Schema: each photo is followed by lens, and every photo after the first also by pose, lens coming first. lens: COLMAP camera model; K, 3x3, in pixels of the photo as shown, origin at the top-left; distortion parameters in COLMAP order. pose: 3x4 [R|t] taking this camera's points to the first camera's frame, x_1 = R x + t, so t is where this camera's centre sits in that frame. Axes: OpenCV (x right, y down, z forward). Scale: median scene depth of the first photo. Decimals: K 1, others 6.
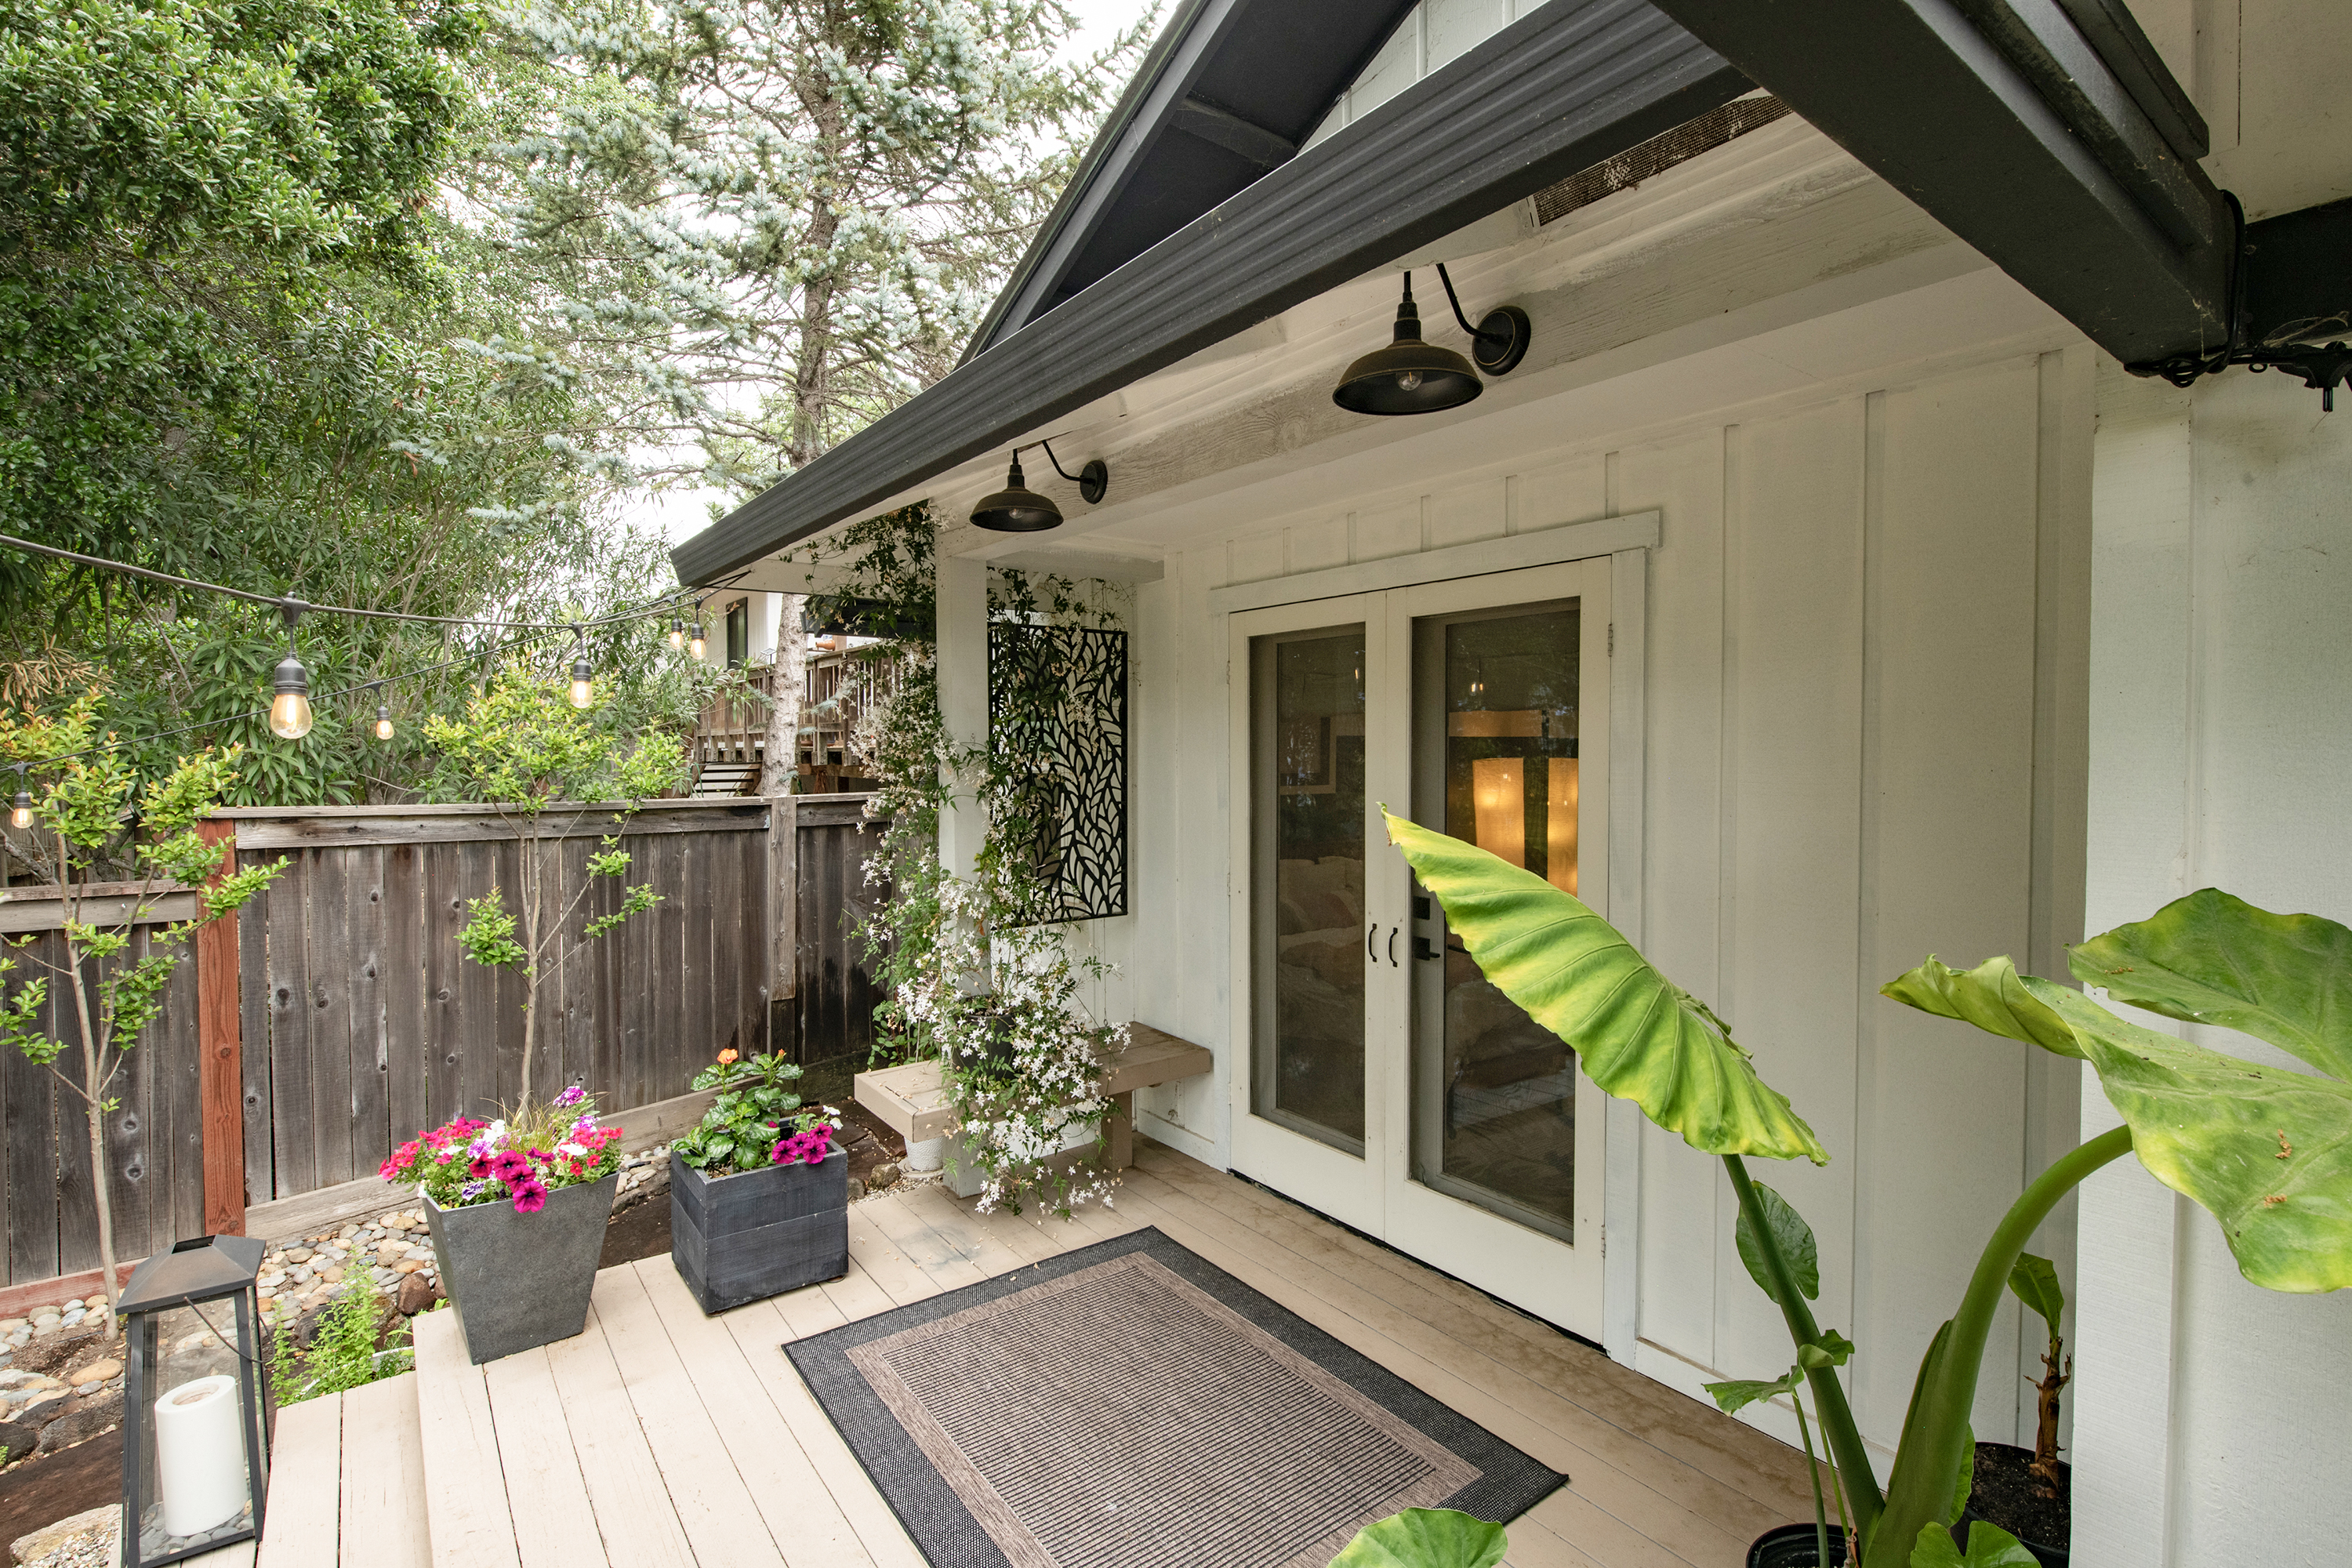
lens RADIAL K [[1116.8, 0, 1177.1], [0, 1116.8, 777.2], [0, 0, 1]] dist [-0.002770, -0.001351]
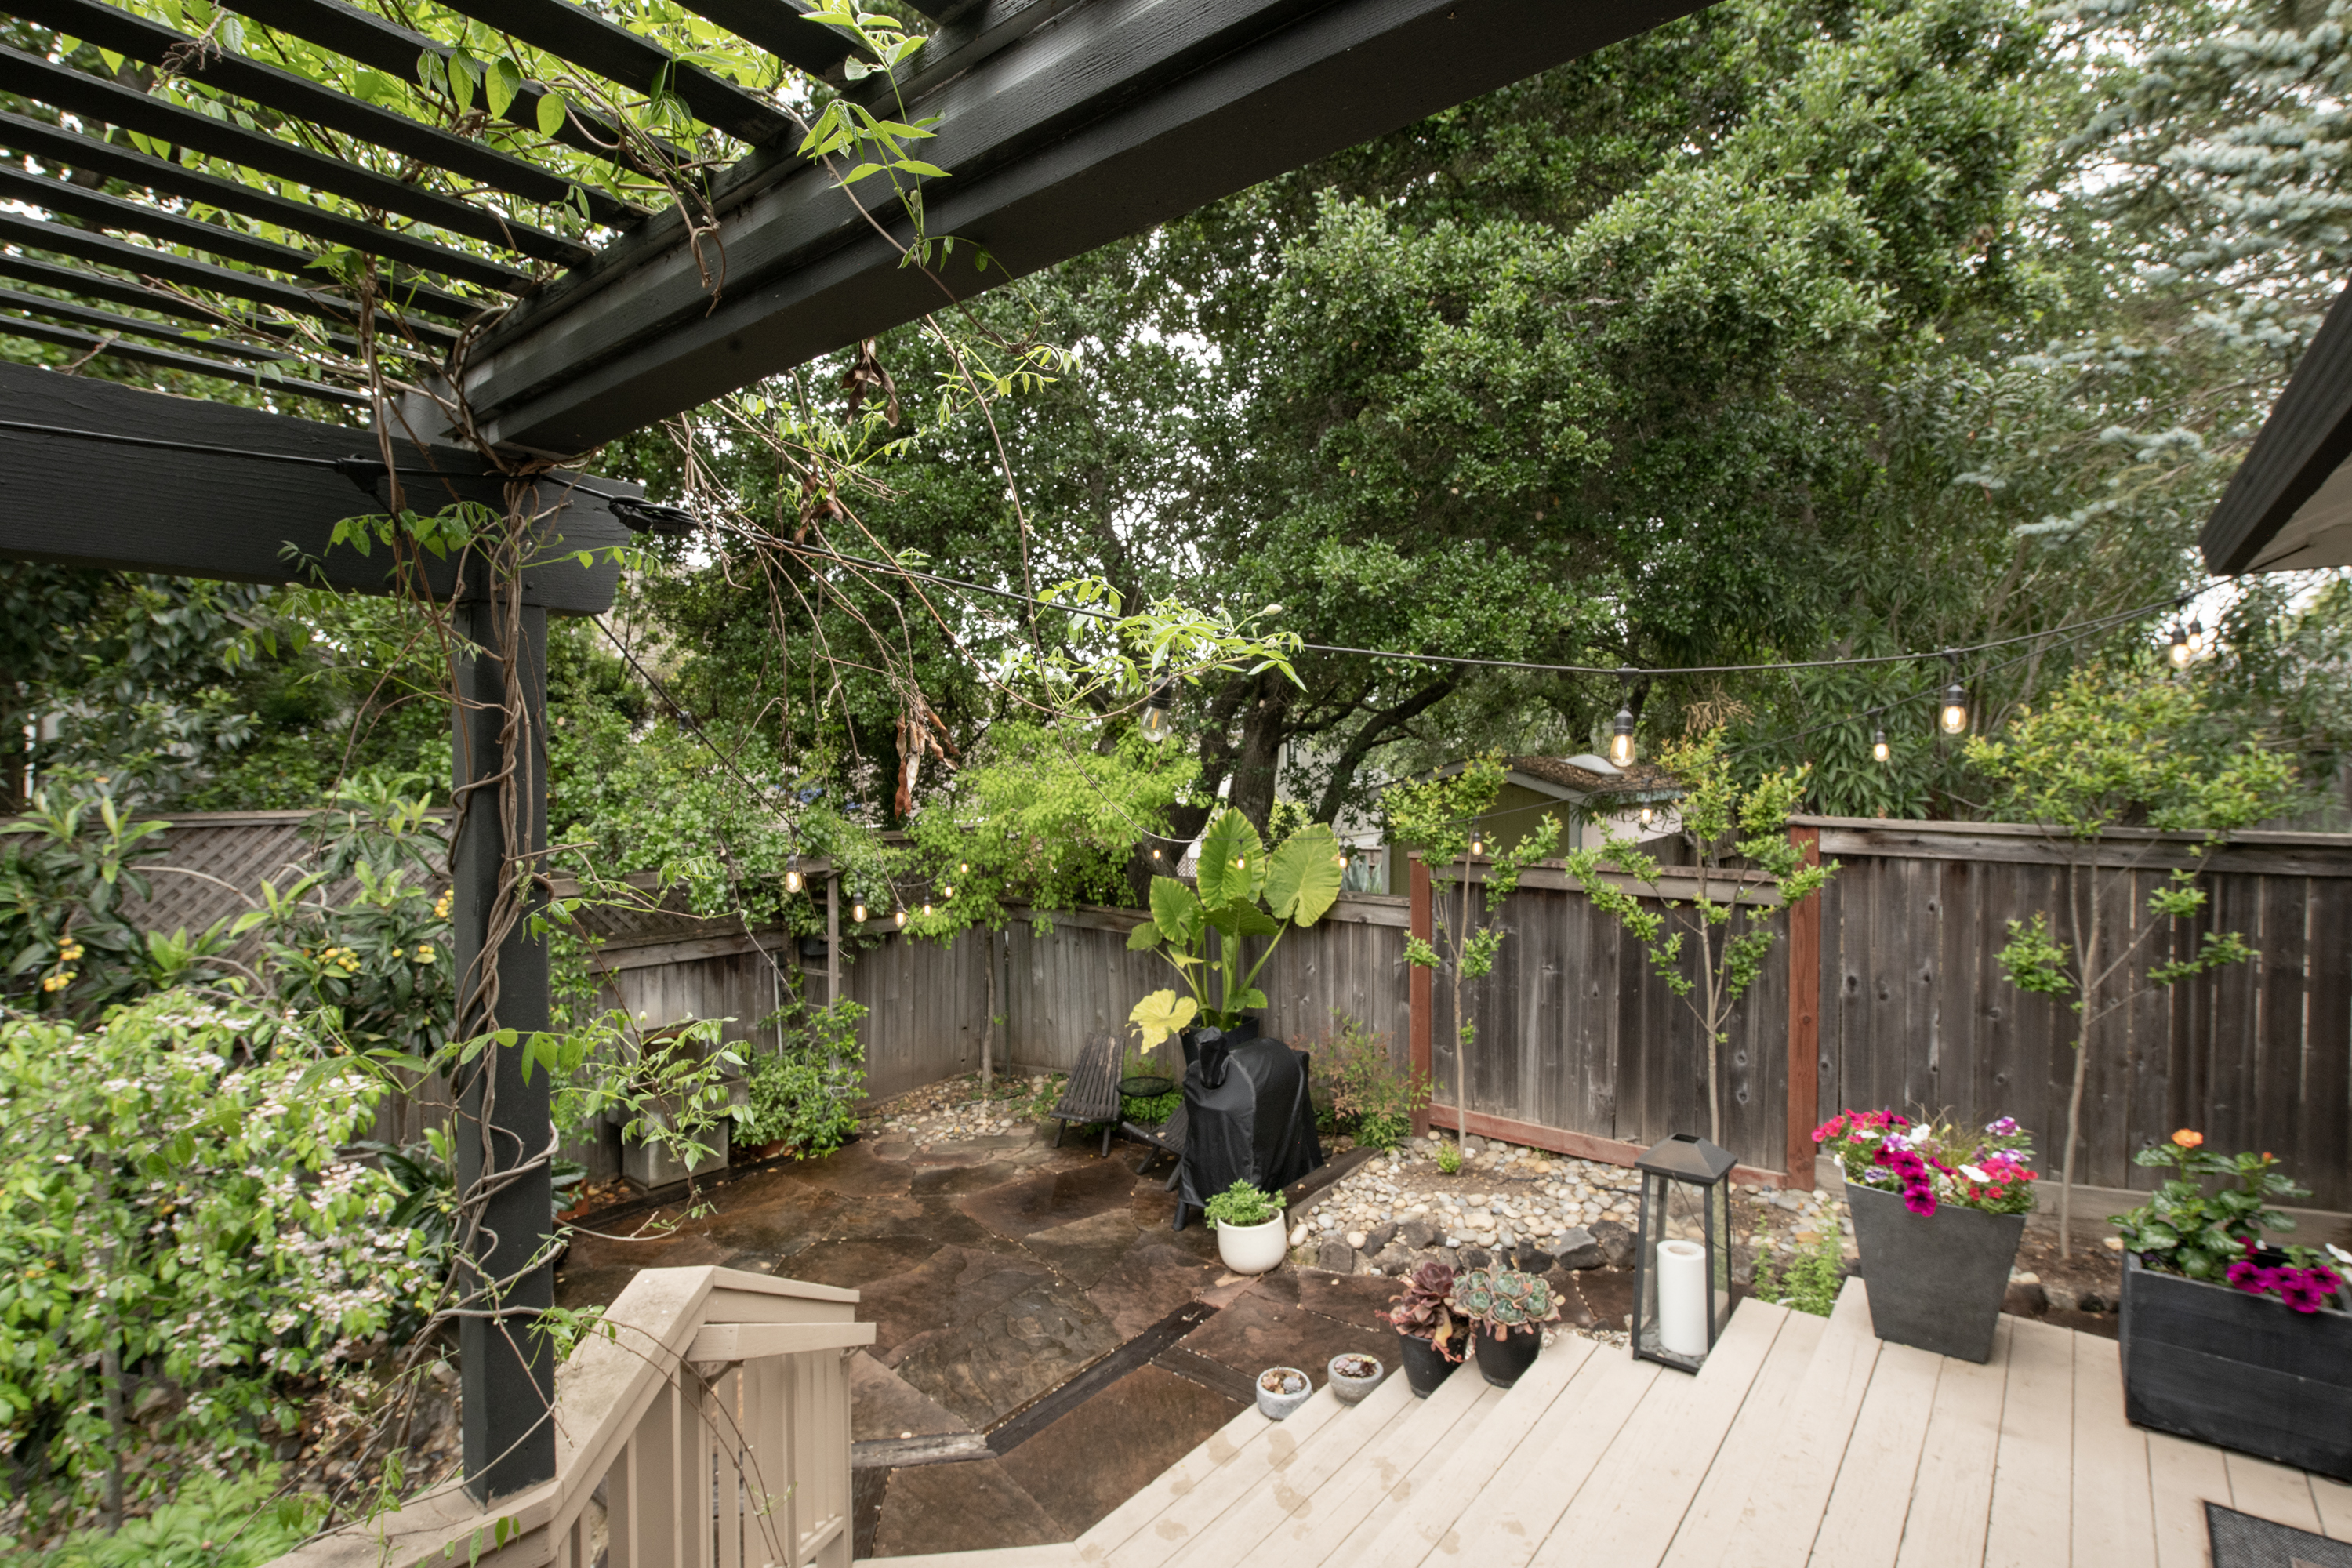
lens RADIAL K [[1112.4, 0, 1176.0], [0, 1112.4, 784.0], [0, 0, 1]] dist [-0.001201, -0.000640]
pose [[0.254897, 0.018512, -0.966791, 0.148428], [-0.027174, 0.999559, 0.011975, -0.004240], [0.966586, 0.023219, 0.255287, 0.031653]]
